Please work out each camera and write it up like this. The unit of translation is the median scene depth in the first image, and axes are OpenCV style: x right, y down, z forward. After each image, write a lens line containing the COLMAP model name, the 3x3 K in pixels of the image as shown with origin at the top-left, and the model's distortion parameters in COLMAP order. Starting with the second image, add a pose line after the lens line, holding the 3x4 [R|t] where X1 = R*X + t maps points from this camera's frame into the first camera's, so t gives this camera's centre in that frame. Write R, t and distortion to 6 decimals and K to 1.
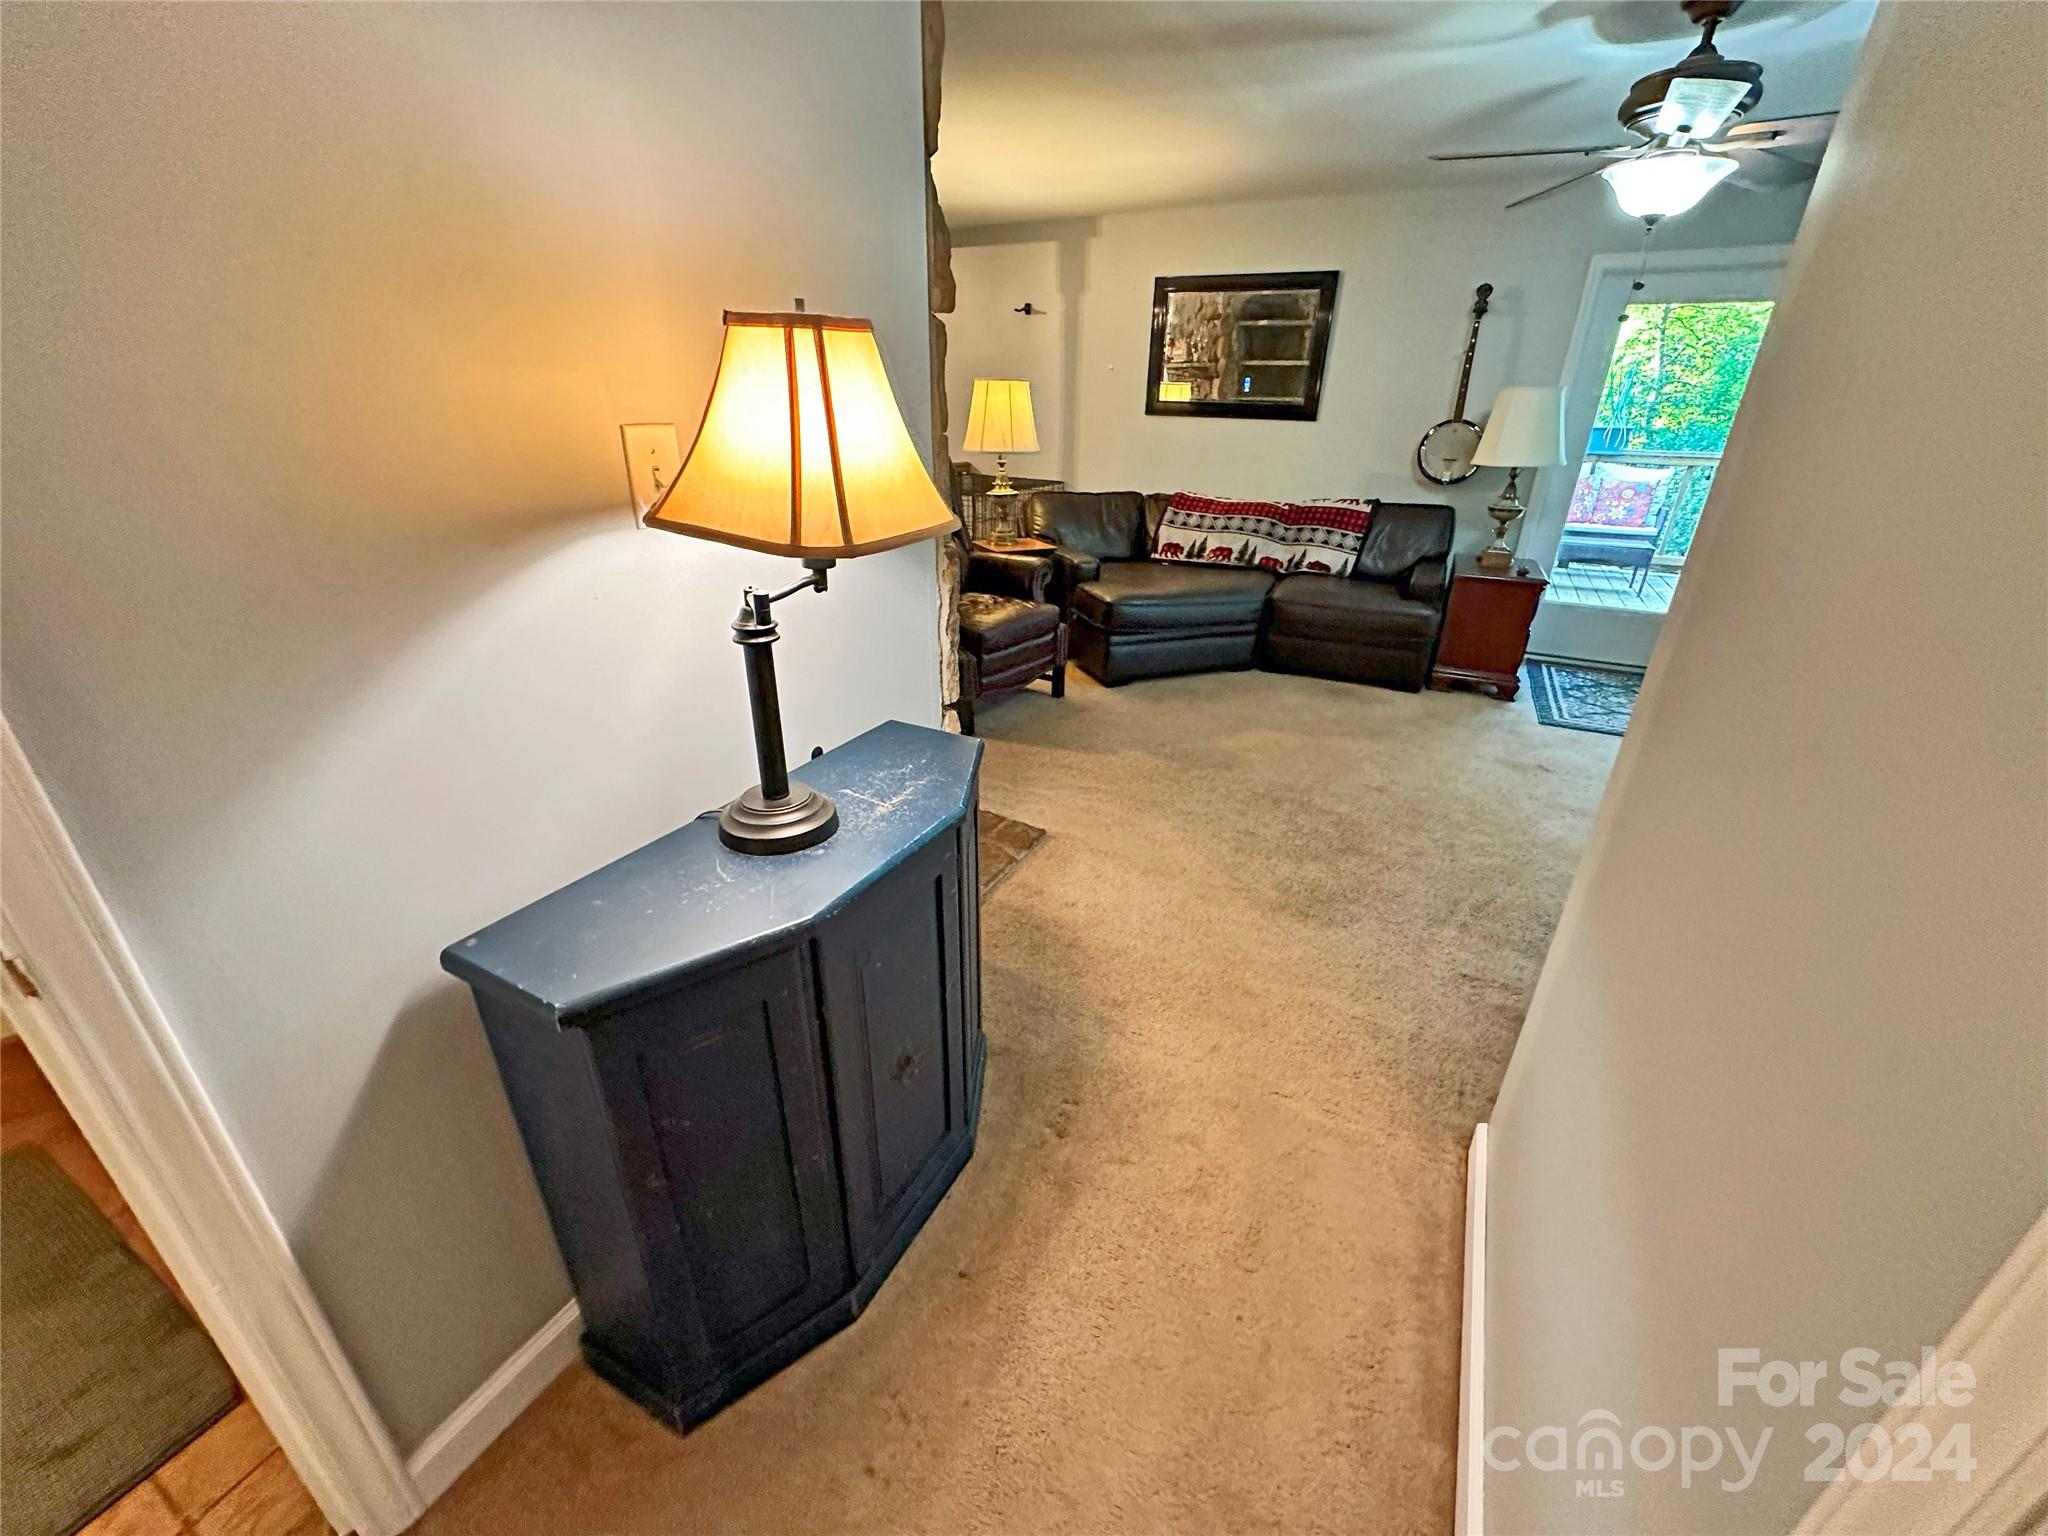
lens RADIAL K [[807.3, 0, 1032.1], [0, 807.3, 765.7], [0, 0, 1]] dist [0.000556, -0.000185]
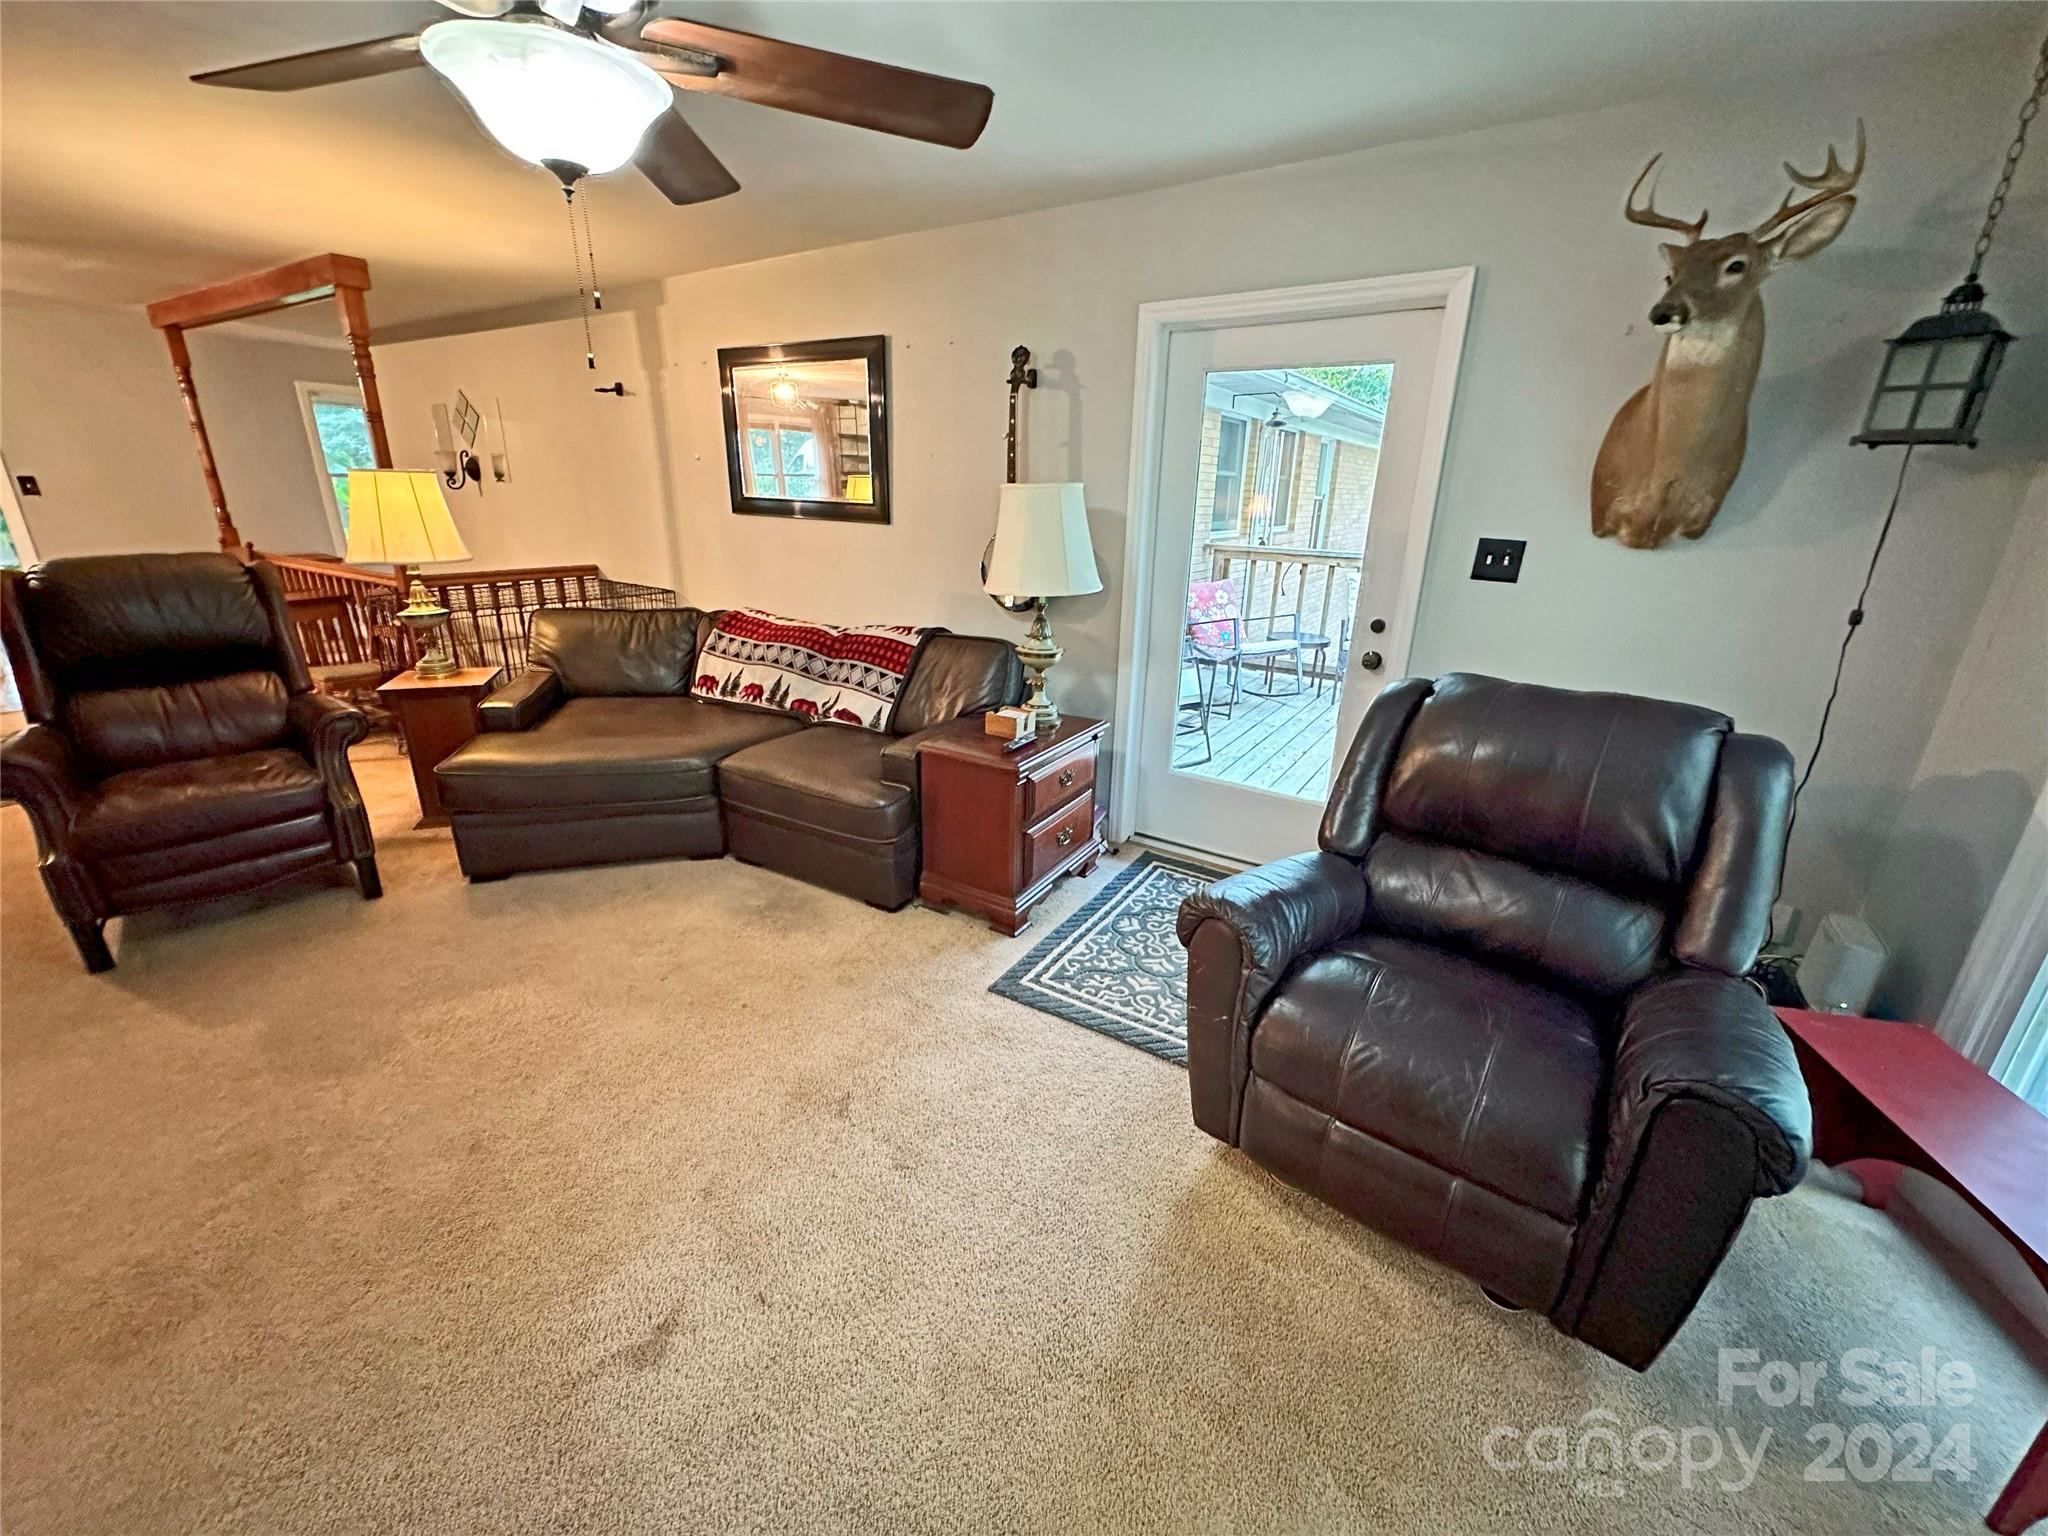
lens RADIAL K [[807.3, 0, 1023.7], [0, 807.3, 769.0], [0, 0, 1]] dist [0.000556, -0.000185]
pose [[0.995596, 0.035953, -0.086581, 0.579733], [-0.043724, 0.995017, -0.089603, -0.140107], [0.082928, 0.092994, 0.992207, 0.287856]]
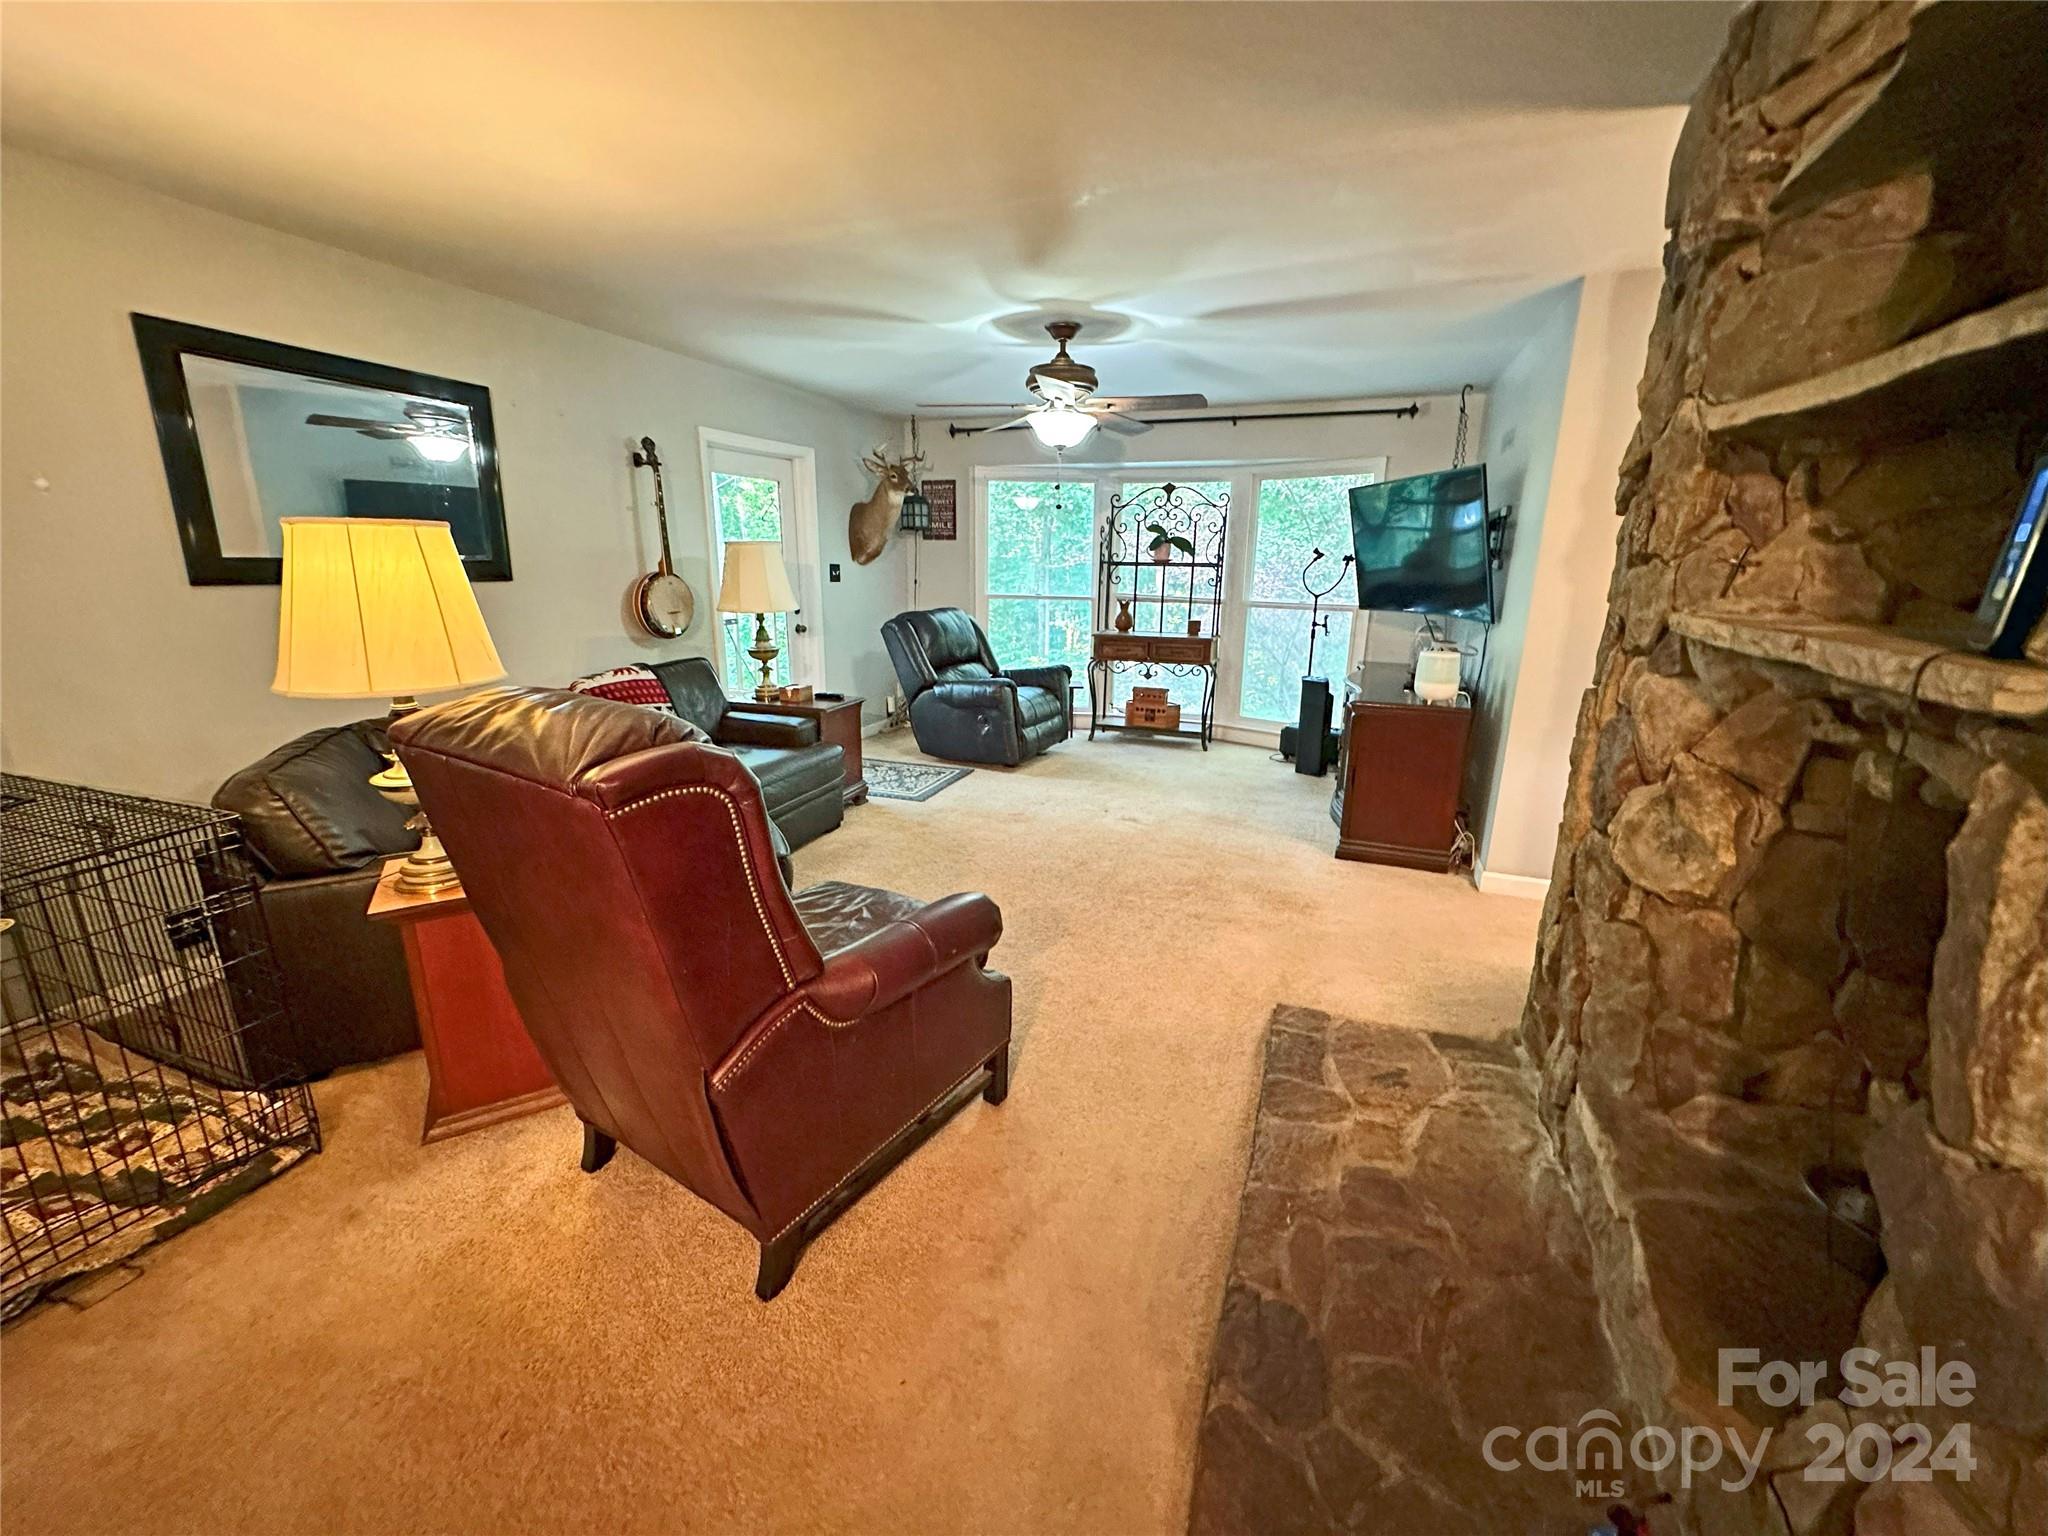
lens RADIAL K [[807.3, 0, 1020.0], [0, 807.3, 767.8], [0, 0, 1]] dist [0.000556, -0.000185]
pose [[-0.098159, -0.271160, 0.957516, -0.455106], [0.401830, 0.869441, 0.287411, -0.321483], [-0.910438, 0.412971, 0.023617, 0.669847]]
